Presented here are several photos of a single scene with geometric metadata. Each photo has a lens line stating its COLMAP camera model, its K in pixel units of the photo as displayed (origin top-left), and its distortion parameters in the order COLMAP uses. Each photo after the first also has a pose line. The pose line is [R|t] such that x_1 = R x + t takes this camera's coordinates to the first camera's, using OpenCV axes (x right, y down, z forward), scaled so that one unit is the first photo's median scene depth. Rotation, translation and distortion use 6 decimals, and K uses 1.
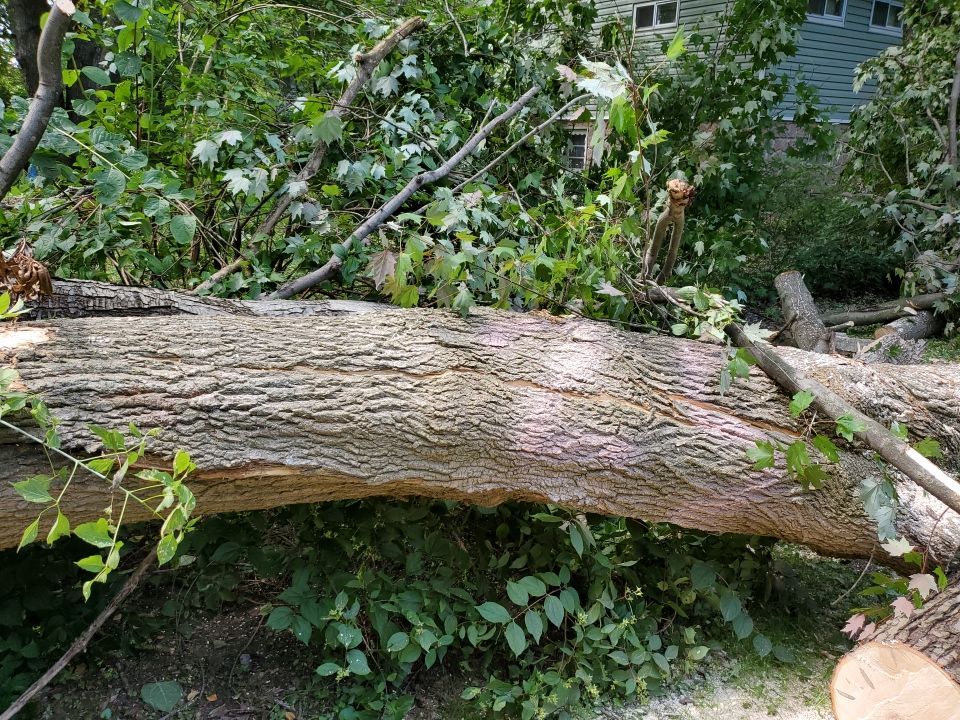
lens RADIAL K [[753.3, 0, 475.6], [0, 753.3, 383.8], [0, 0, 1]] dist [0.000824, 0.003219]
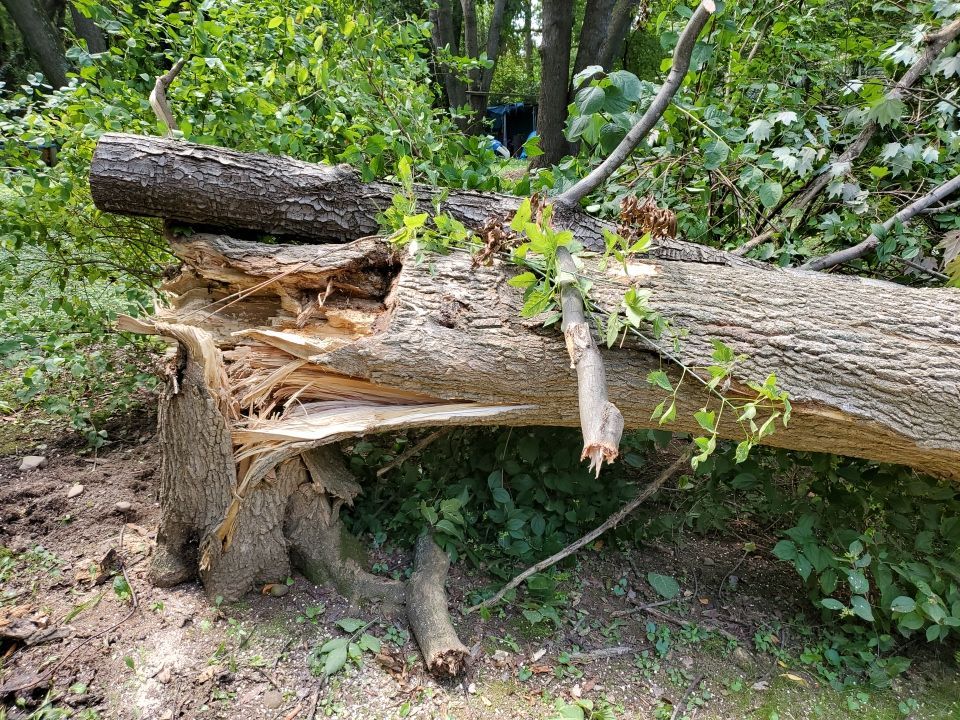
lens RADIAL K [[753.3, 0, 475.6], [0, 753.3, 383.8], [0, 0, 1]] dist [0.000824, 0.003219]
pose [[0.850520, 0.186204, -0.491878, -0.130446], [-0.178934, 0.981887, 0.062300, 0.073708], [0.494568, 0.035027, 0.868433, -0.177859]]
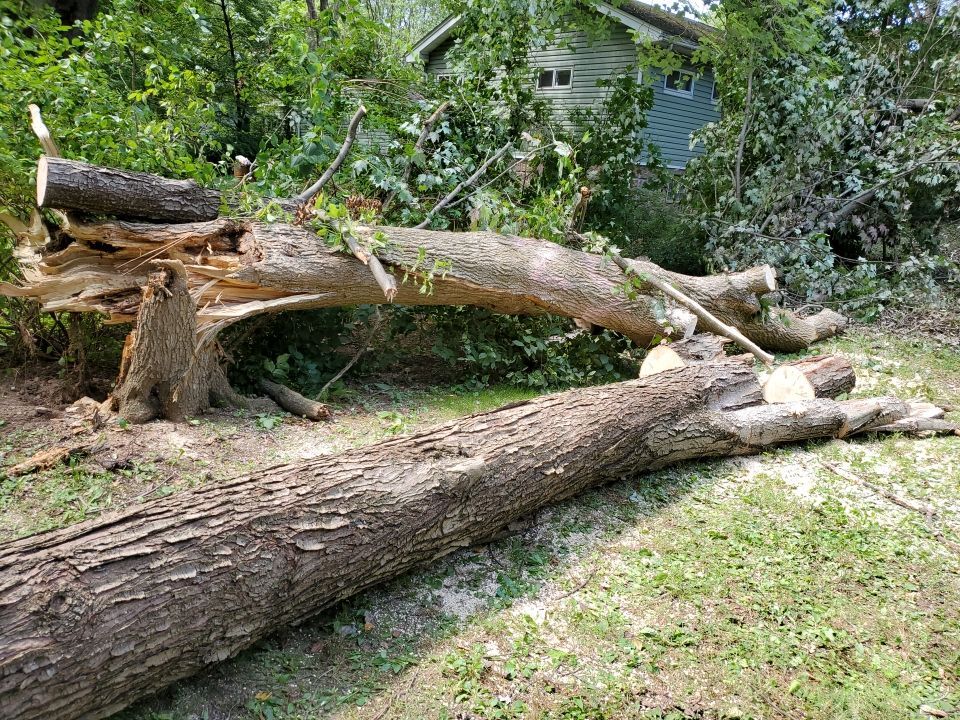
lens RADIAL K [[768.9, 0, 482.1], [0, 768.9, 400.5], [0, 0, 1]] dist [0.159138, -0.510127]
pose [[0.987841, 0.006923, 0.155312, -0.461350], [-0.002658, 0.999614, -0.027656, 0.505266], [-0.155443, 0.026907, 0.987478, -1.467458]]
